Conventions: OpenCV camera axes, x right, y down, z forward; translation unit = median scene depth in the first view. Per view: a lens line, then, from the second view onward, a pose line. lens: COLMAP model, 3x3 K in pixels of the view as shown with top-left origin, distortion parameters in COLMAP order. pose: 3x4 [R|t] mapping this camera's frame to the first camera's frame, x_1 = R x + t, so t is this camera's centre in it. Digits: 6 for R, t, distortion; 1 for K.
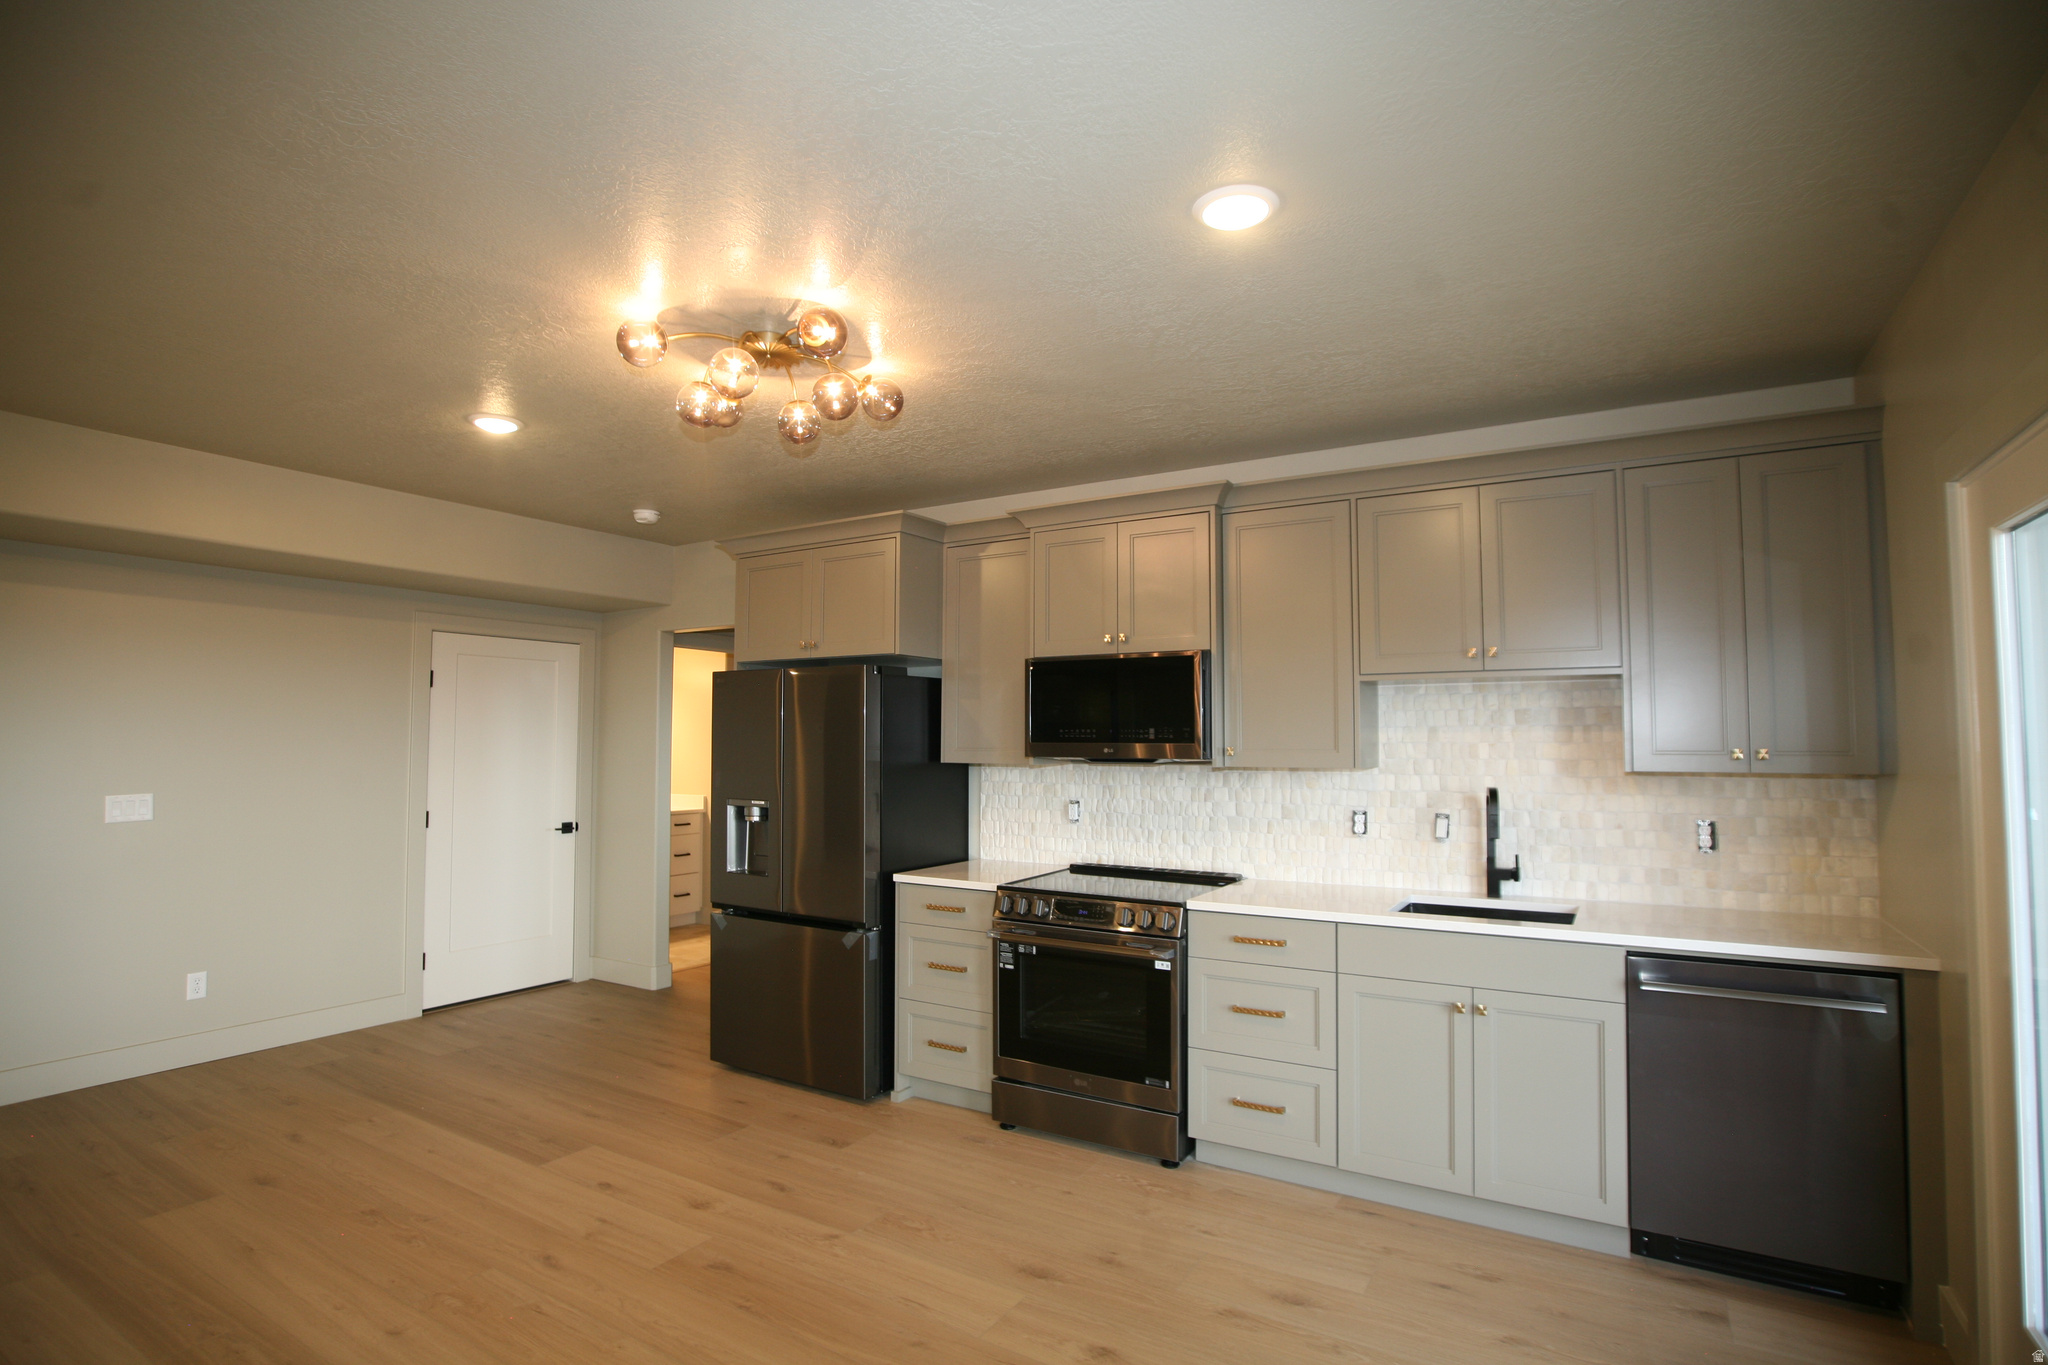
lens RADIAL K [[1009.0, 0, 1021.3], [0, 1009.0, 687.0], [0, 0, 1]] dist [-0.071739, 0.028753]
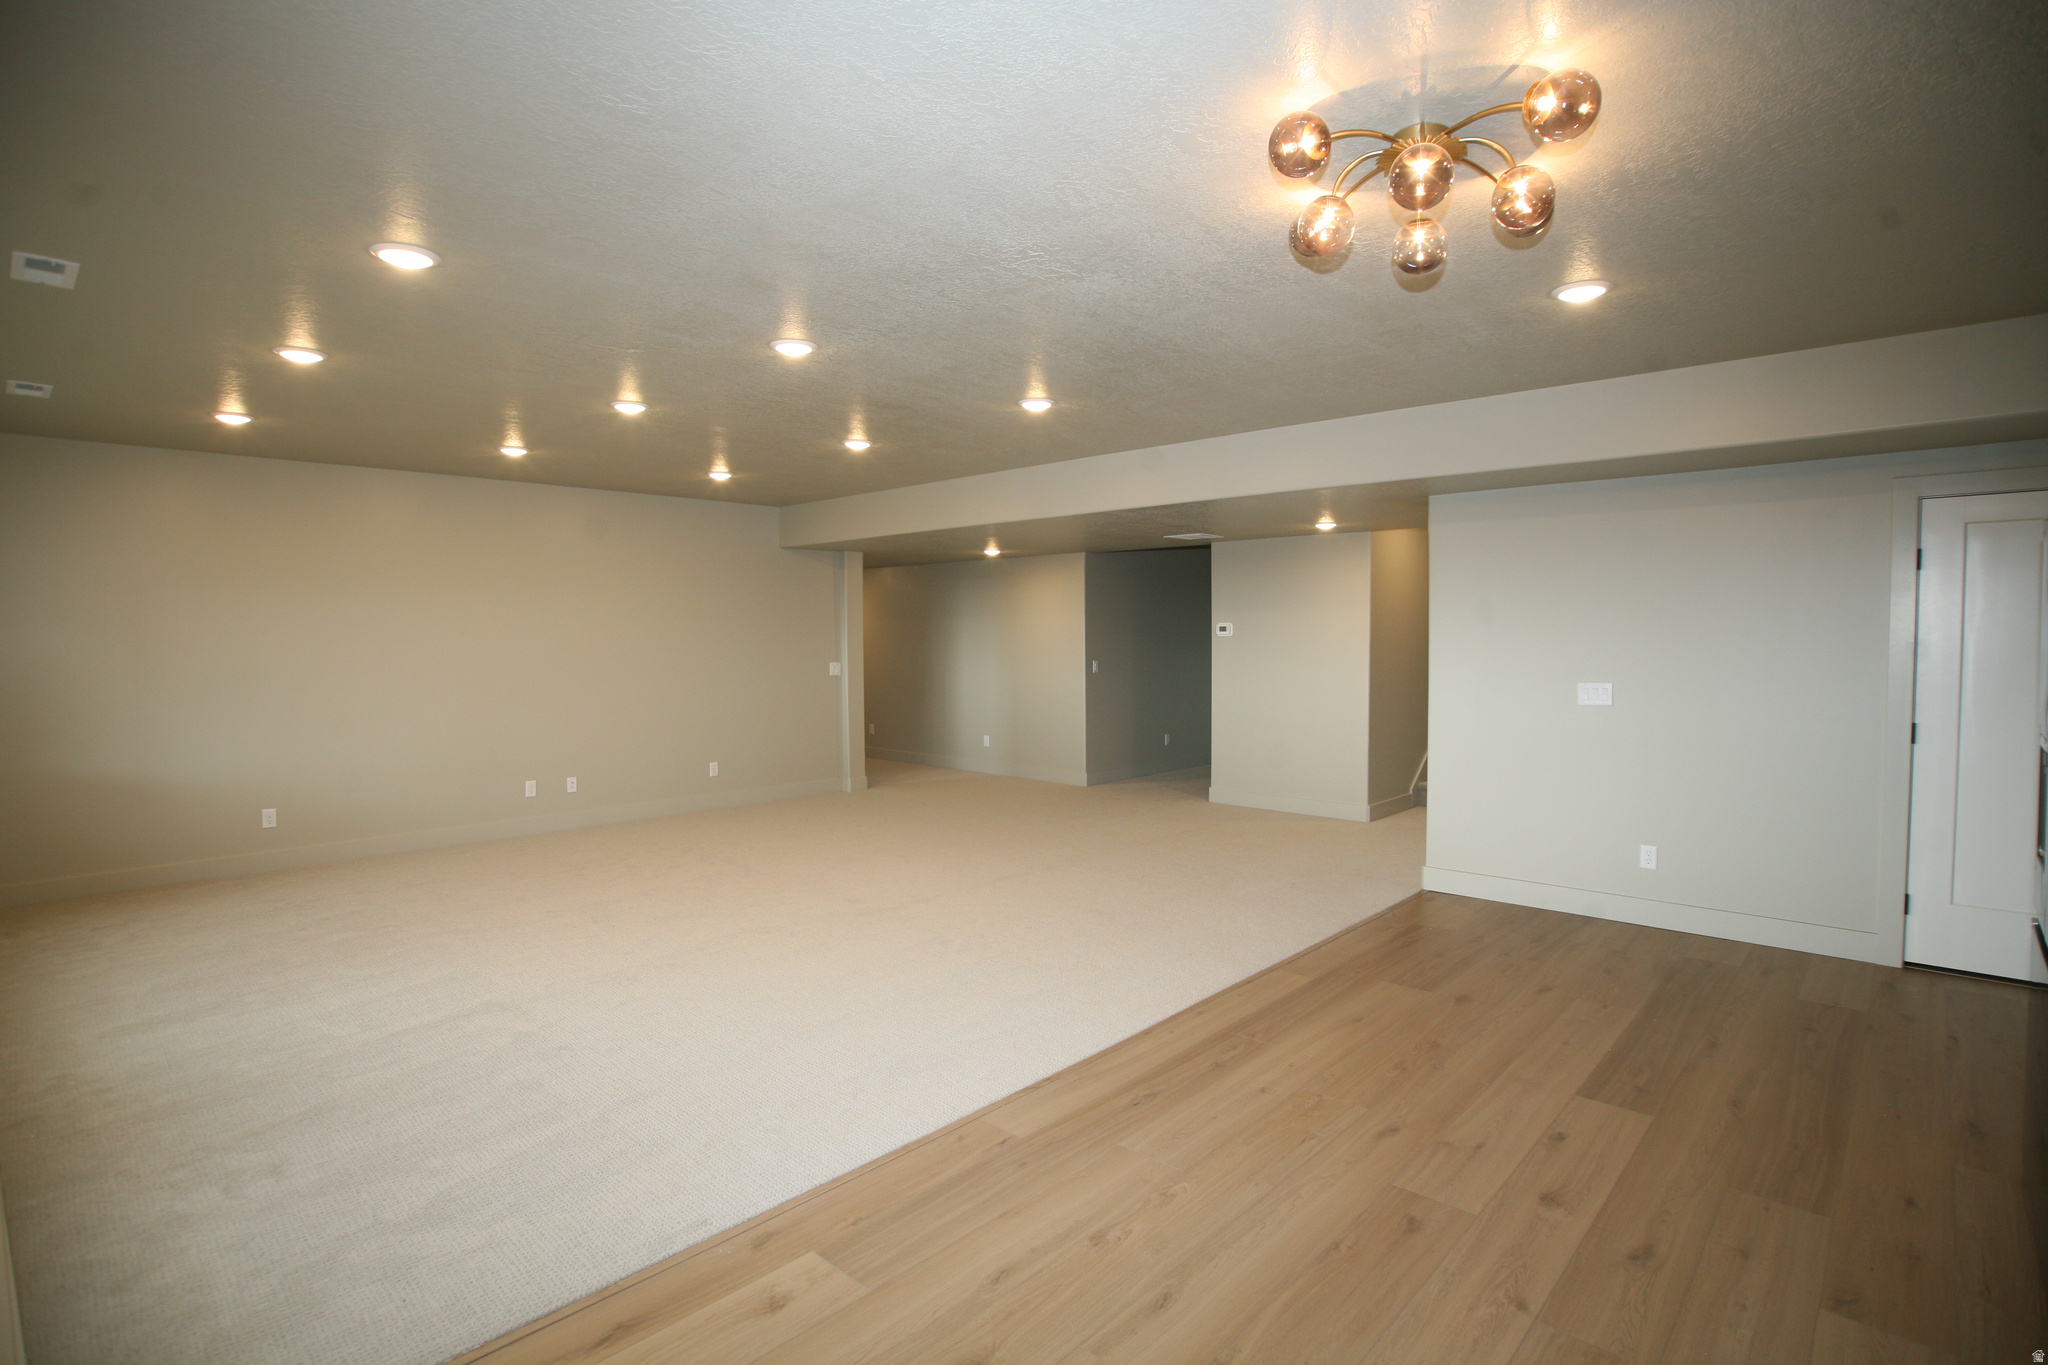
lens RADIAL K [[1005.2, 0, 1025.0], [0, 1005.2, 631.3], [0, 0, 1]] dist [-0.066483, 0.021800]
pose [[-0.206538, -0.005866, -0.978421, 0.511120], [0.057140, 0.998203, -0.018046, 0.035520], [0.976769, -0.059634, -0.205832, 0.692484]]
